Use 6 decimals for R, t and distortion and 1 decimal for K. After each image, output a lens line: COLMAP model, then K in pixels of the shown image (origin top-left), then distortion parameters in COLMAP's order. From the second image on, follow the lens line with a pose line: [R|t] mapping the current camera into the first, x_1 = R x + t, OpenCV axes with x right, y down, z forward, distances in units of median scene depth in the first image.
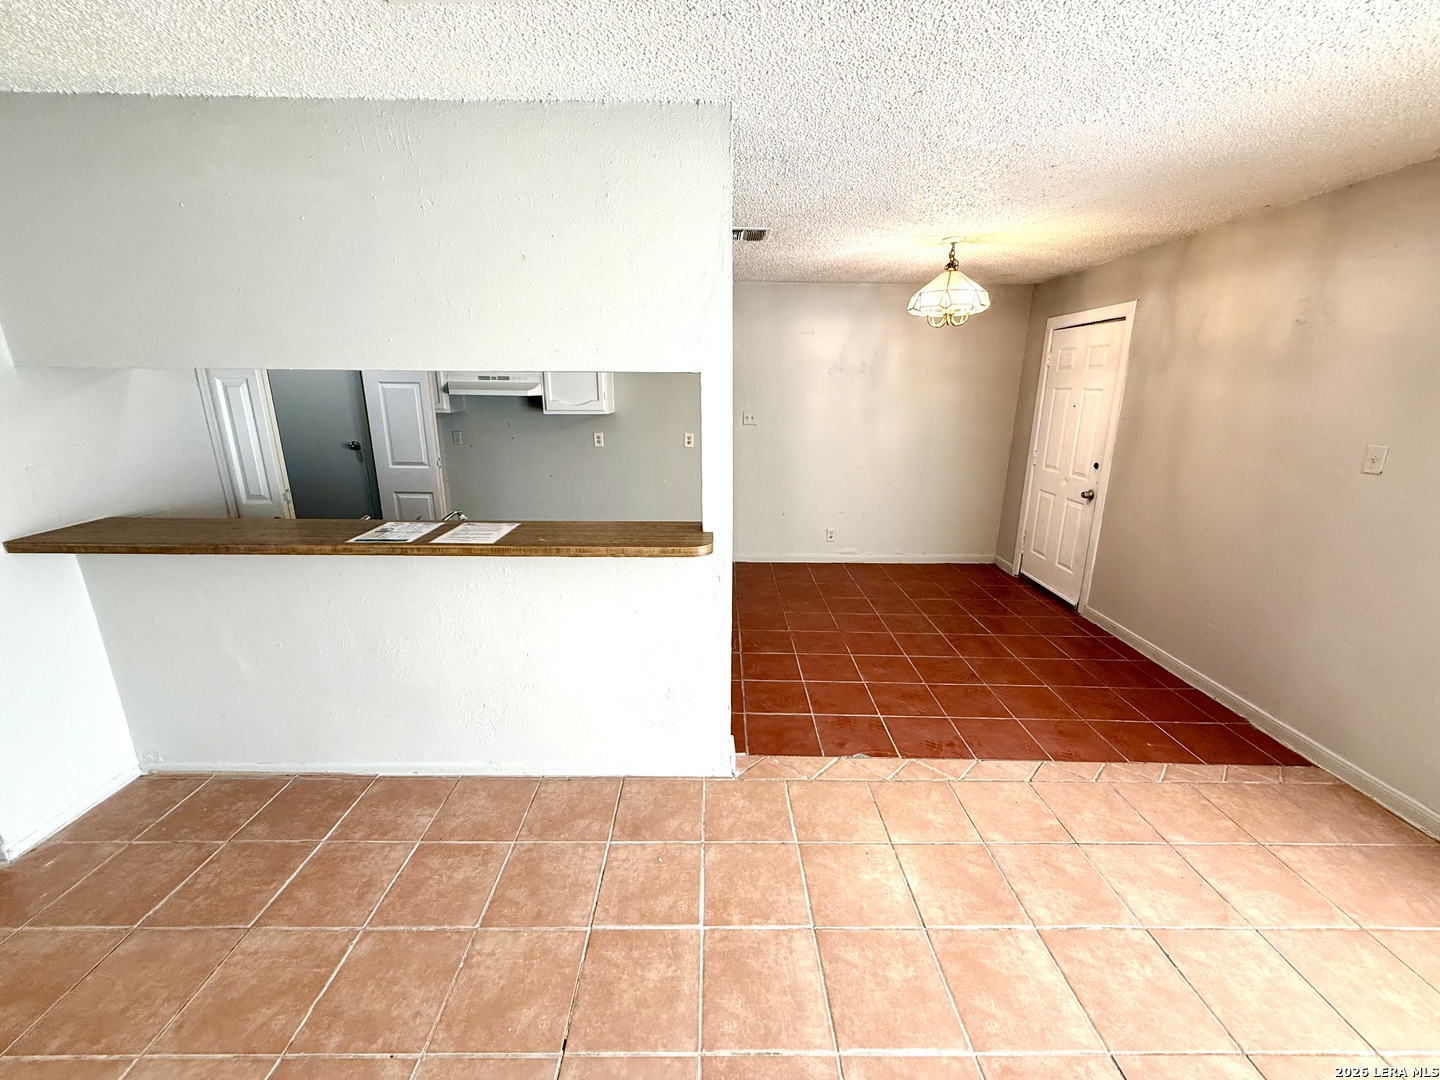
lens RADIAL K [[573.2, 0, 718.3], [0, 573.2, 539.4], [0, 0, 1]] dist [-0.000067, -0.000019]
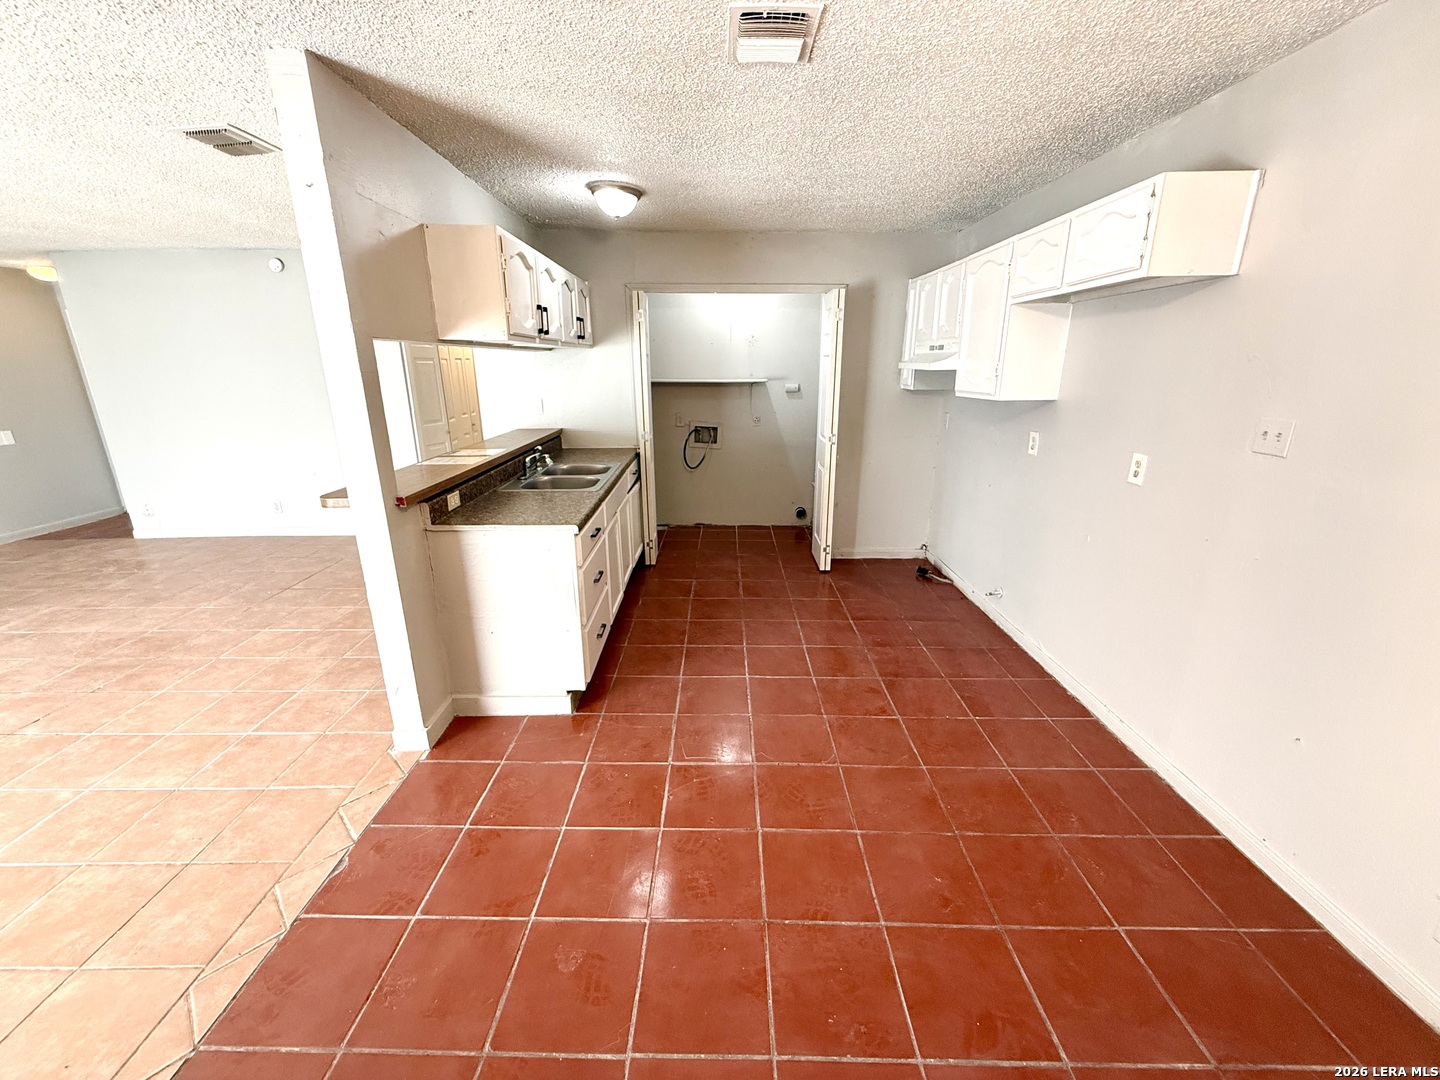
lens RADIAL K [[573.2, 0, 717.9], [0, 573.2, 540.1], [0, 0, 1]] dist [-0.000067, -0.000019]
pose [[-0.002869, 0.286005, -0.958224, 0.794039], [-0.256585, 0.925937, 0.277136, -0.311893], [0.966518, 0.246661, 0.070728, 1.263739]]
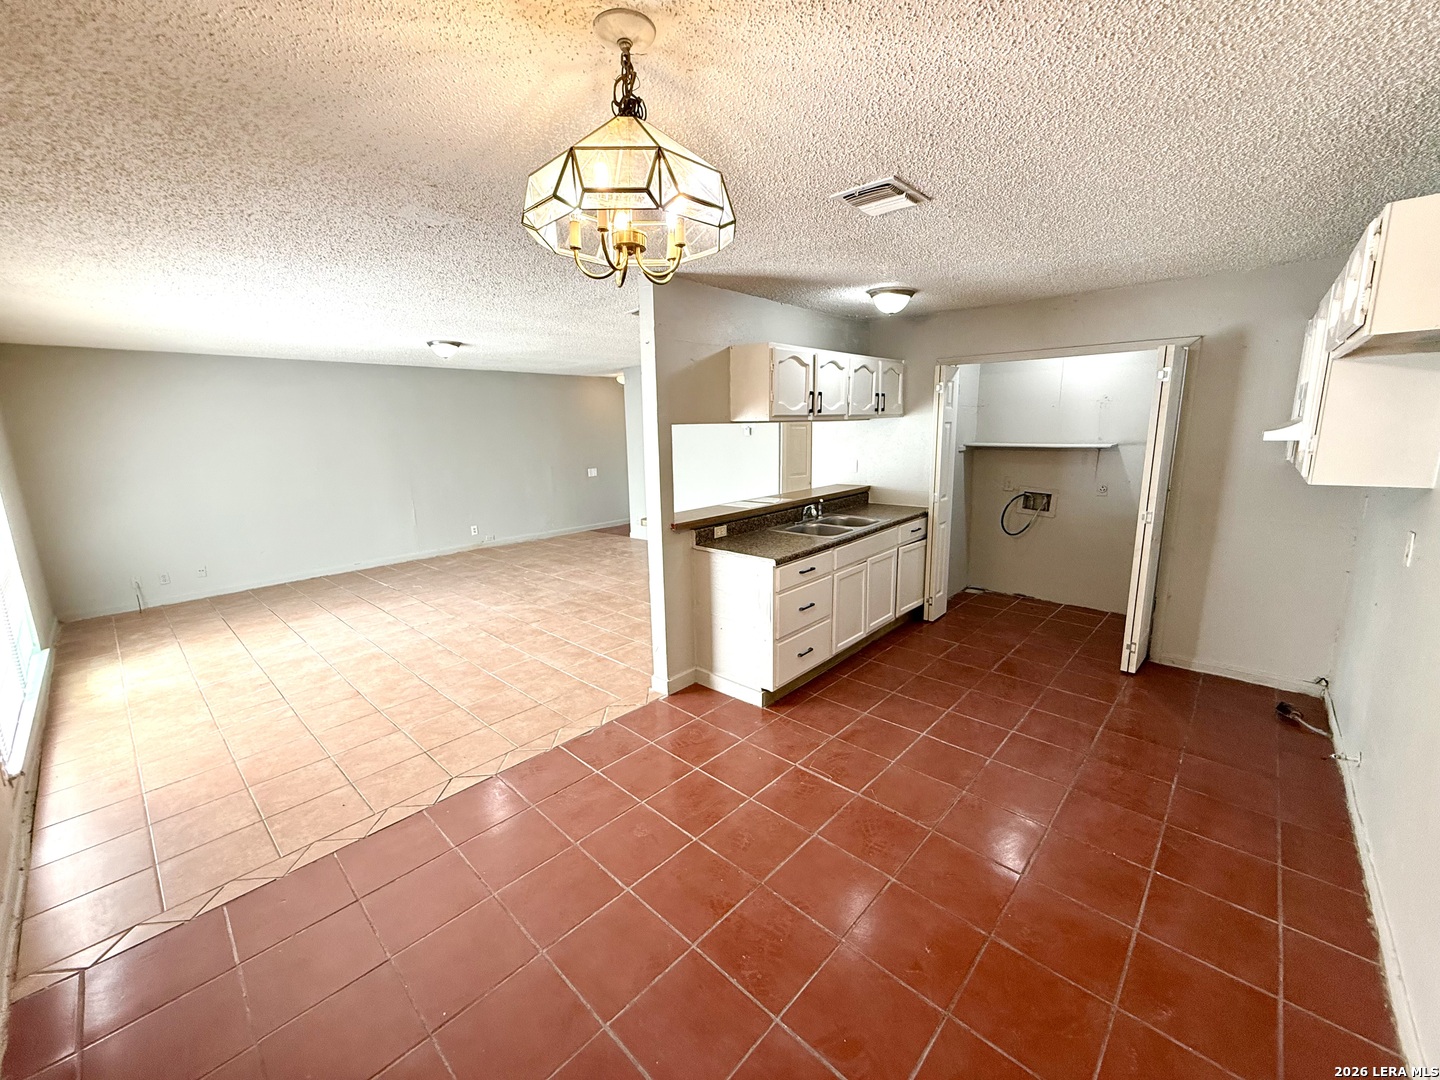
lens RADIAL K [[573.2, 0, 717.9], [0, 573.2, 540.9], [0, 0, 1]] dist [-0.000067, -0.000019]
pose [[-0.681771, 0.152788, -0.715433, 0.842557], [-0.174086, 0.915972, 0.361511, -0.468943], [0.710551, 0.371015, -0.597884, 1.715163]]
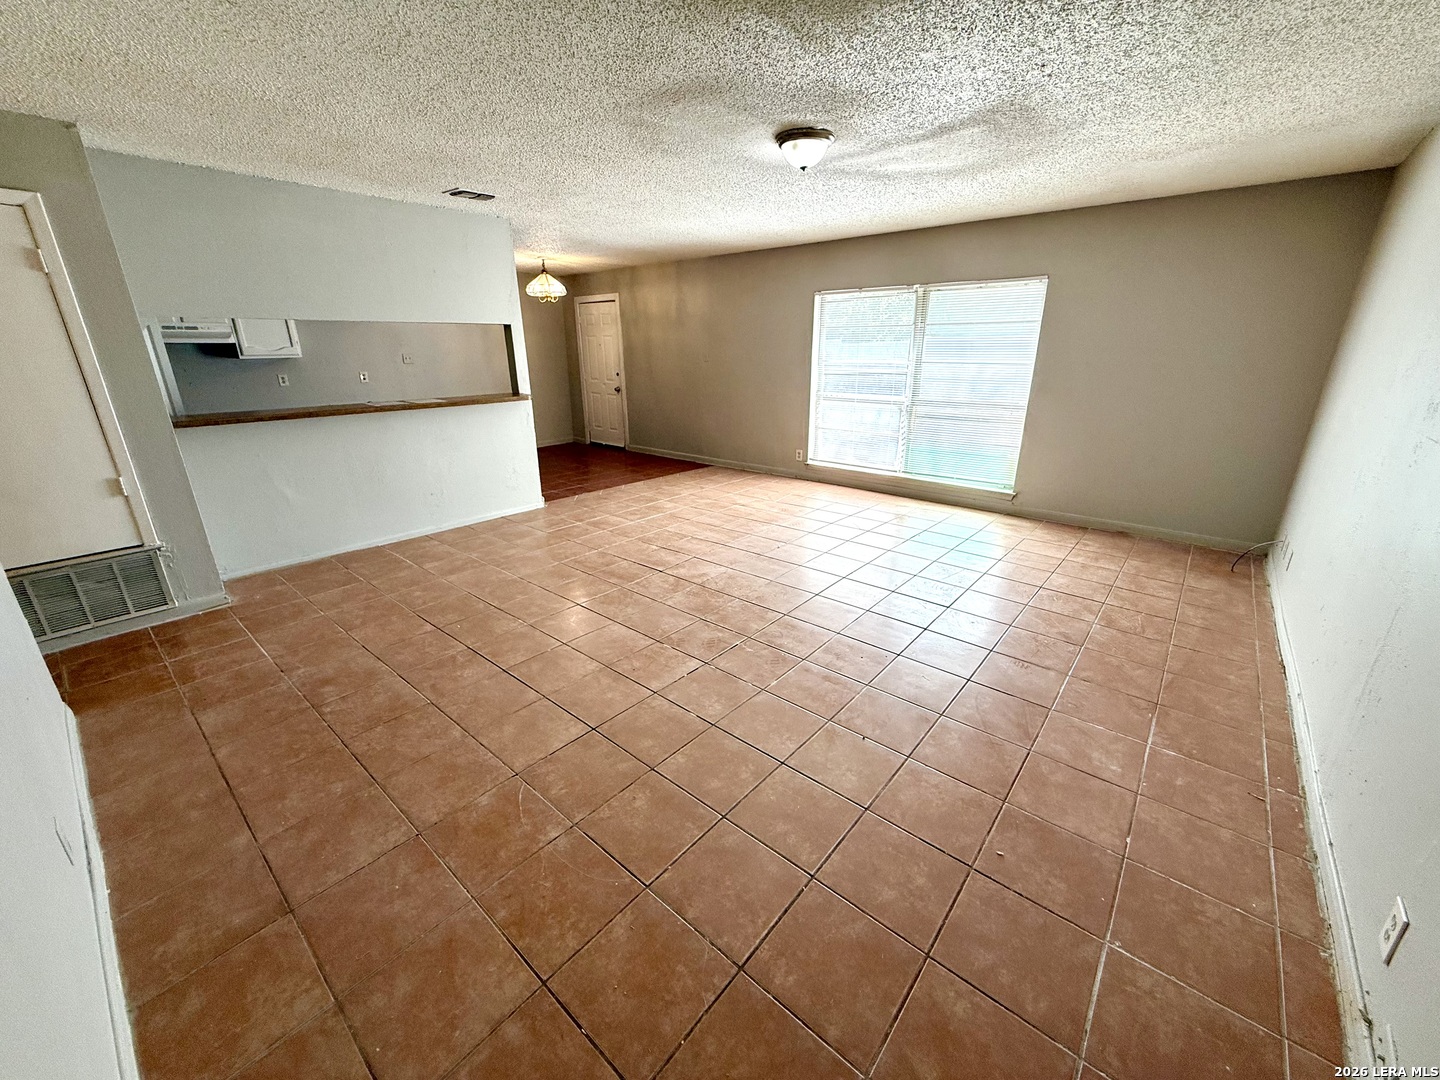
lens RADIAL K [[573.2, 0, 717.3], [0, 573.2, 538.2], [0, 0, 1]] dist [-0.000067, -0.000019]
pose [[0.657732, -0.252144, 0.709797, -1.064534], [0.205920, 0.966604, 0.152555, 0.299674], [-0.724559, 0.045822, 0.687688, -0.955023]]
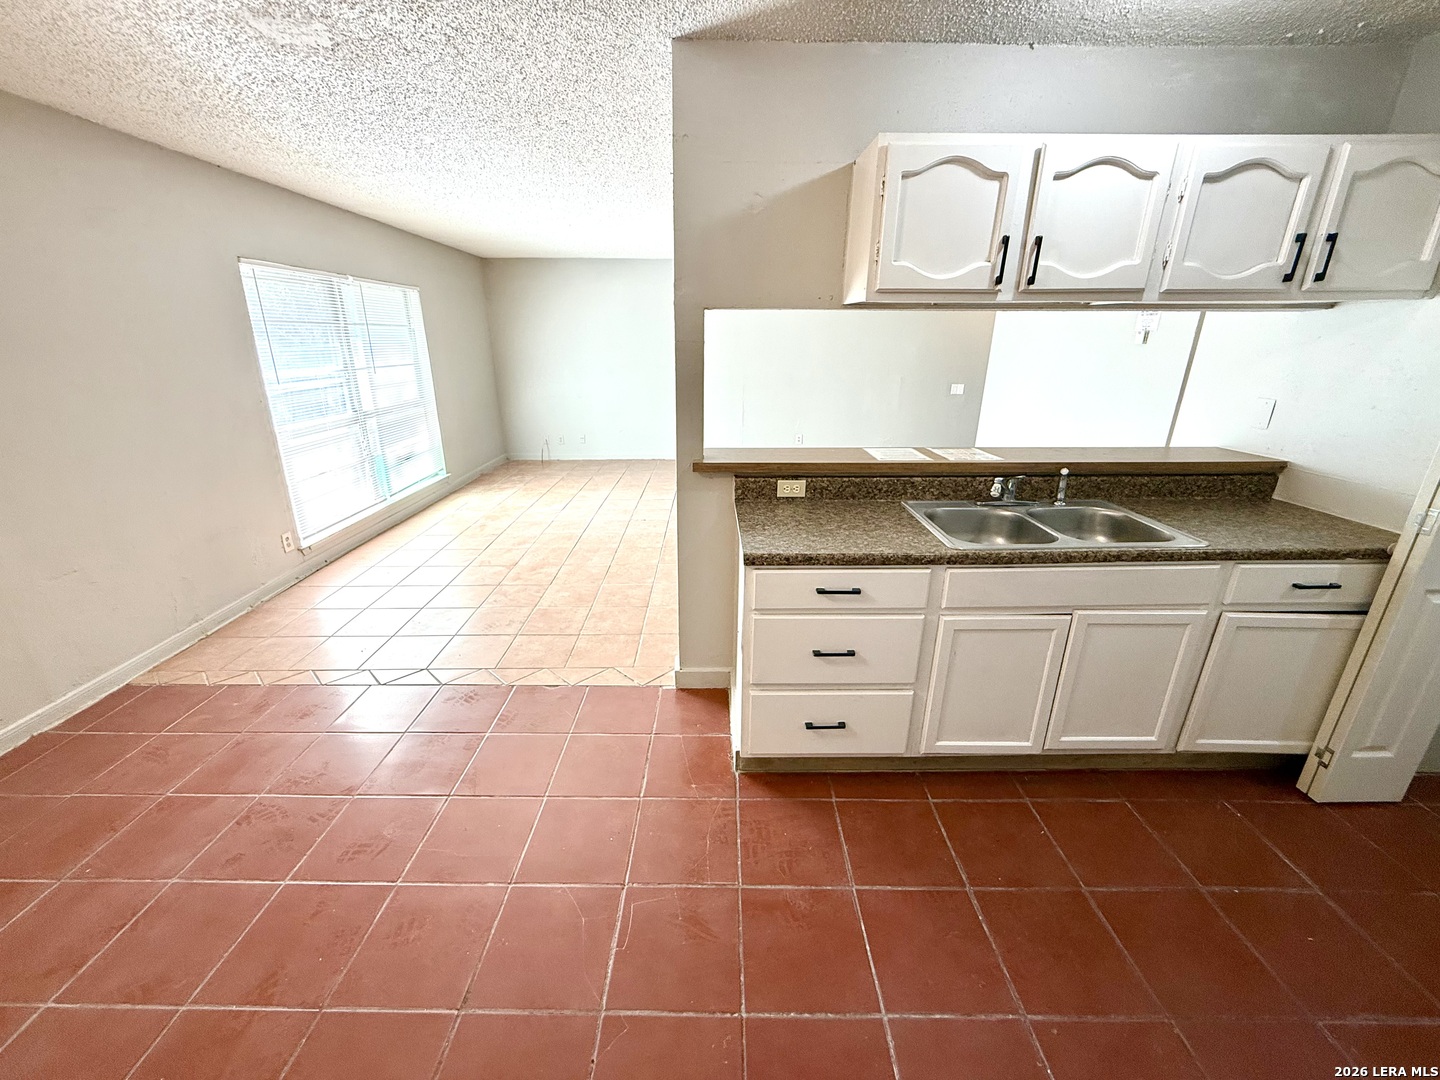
lens RADIAL K [[573.2, 0, 718.7], [0, 573.2, 539.5], [0, 0, 1]] dist [-0.000067, -0.000019]
pose [[-0.999946, -0.010268, -0.001260, -0.046654], [-0.009181, 0.824733, 0.565448, -0.418556], [-0.004767, 0.565429, -0.824783, 1.648435]]
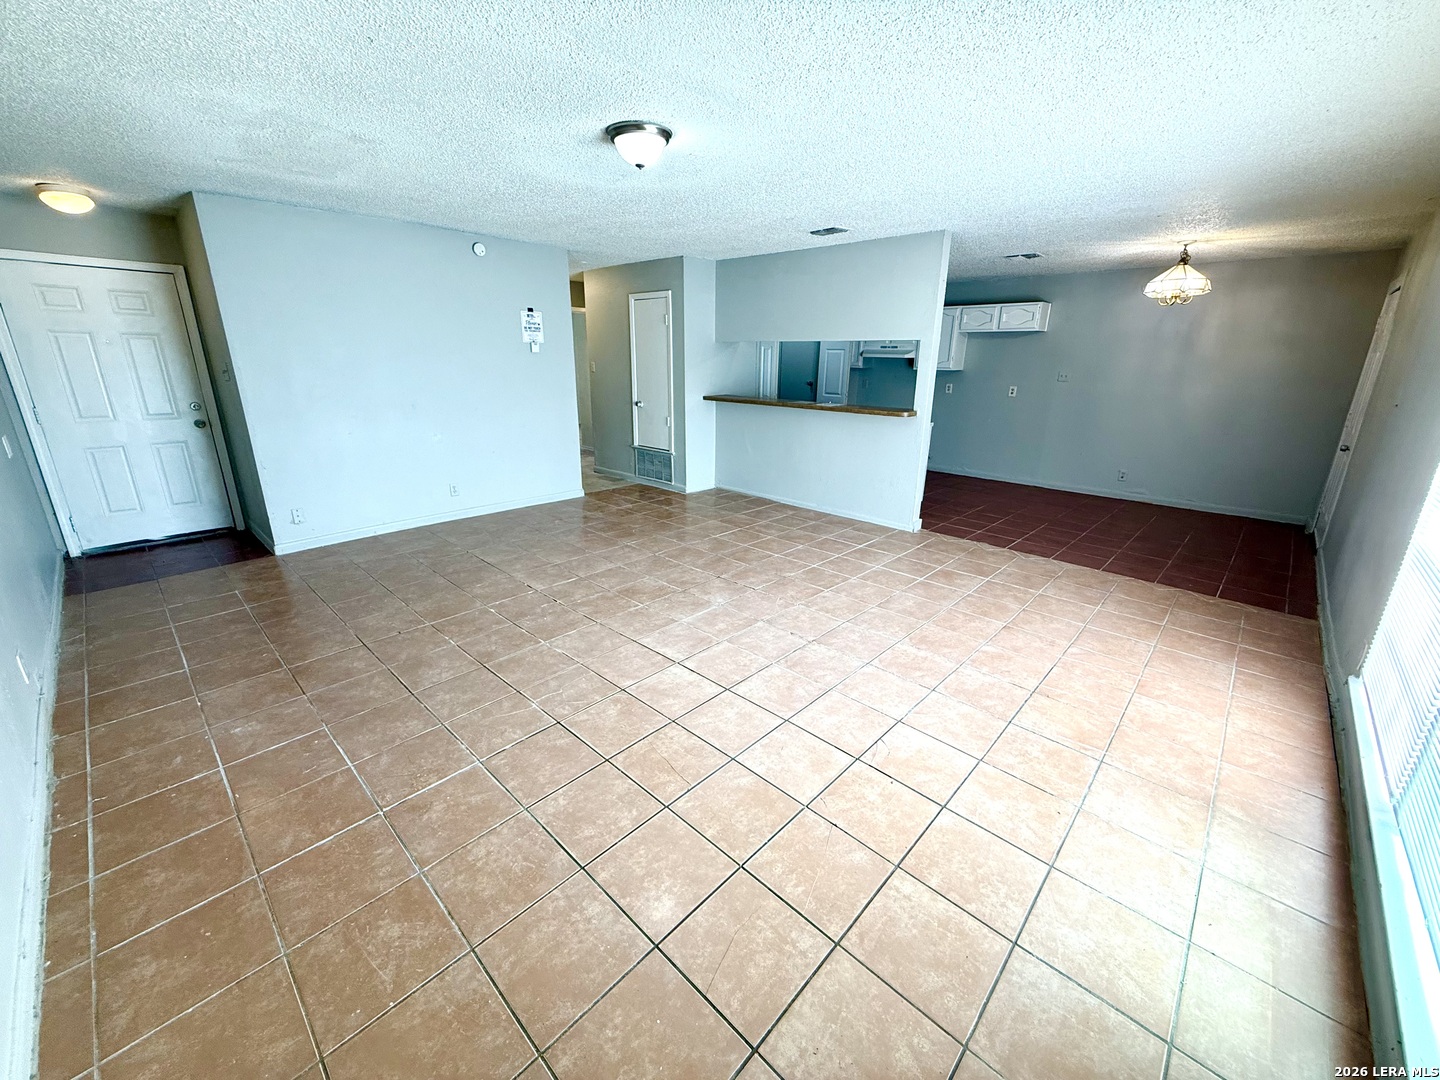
lens RADIAL K [[573.2, 0, 718.8], [0, 573.2, 539.7], [0, 0, 1]] dist [-0.000067, -0.000019]
pose [[0.719922, 0.212765, -0.660638, 0.839051], [-0.188123, 0.976040, 0.109339, 0.313852], [0.668073, 0.045565, 0.742699, -0.968590]]
